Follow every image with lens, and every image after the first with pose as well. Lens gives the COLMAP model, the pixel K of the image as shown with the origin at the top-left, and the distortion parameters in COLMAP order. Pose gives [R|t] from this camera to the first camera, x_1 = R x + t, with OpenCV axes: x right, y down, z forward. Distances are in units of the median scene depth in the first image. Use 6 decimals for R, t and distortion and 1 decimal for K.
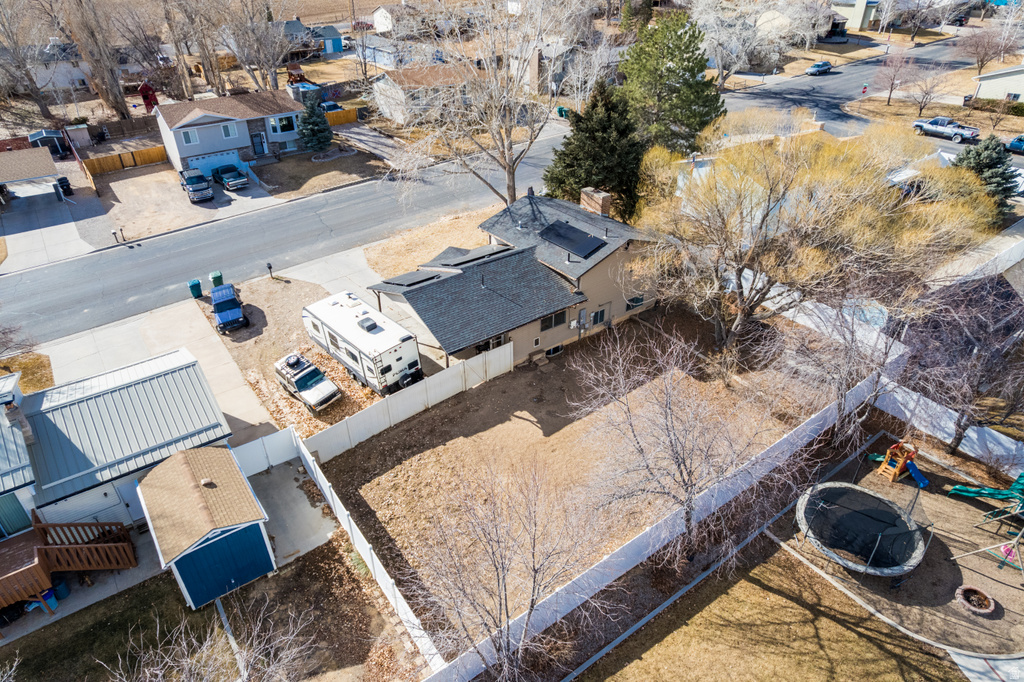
lens RADIAL K [[652.0, 0, 516.5], [0, 652.0, 349.1], [0, 0, 1]] dist [-0.073644, 0.064584]
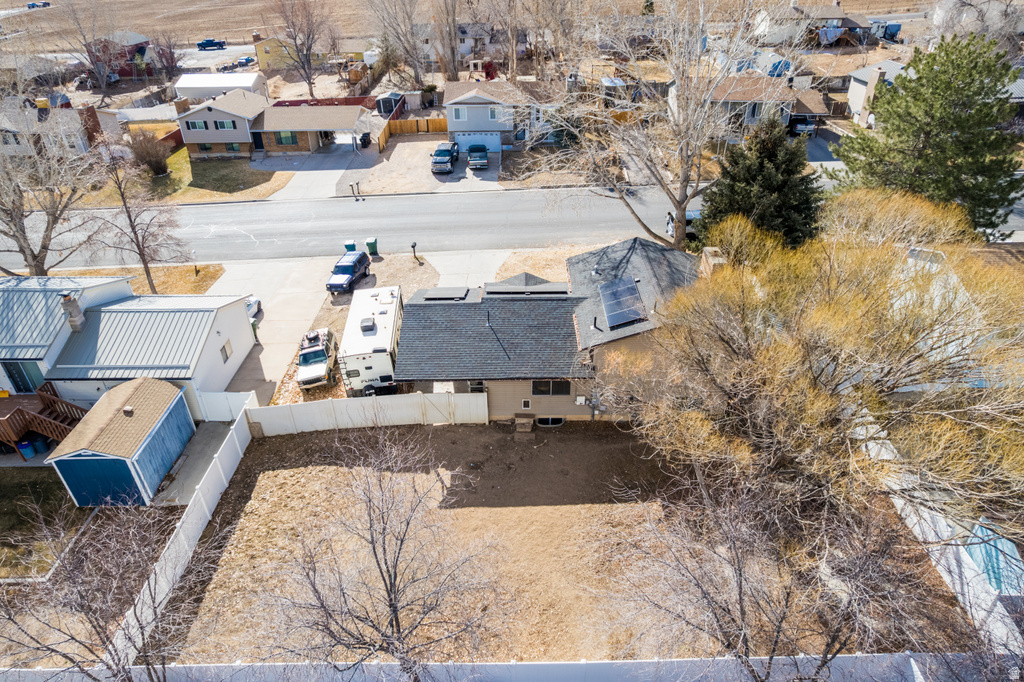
lens RADIAL K [[652.0, 0, 516.5], [0, 652.0, 349.1], [0, 0, 1]] dist [-0.073644, 0.064584]
pose [[0.802259, 0.320800, -0.503455, 0.463779], [-0.318016, 0.943378, 0.094357, -0.168558], [0.505218, 0.084408, 0.858854, 0.268131]]
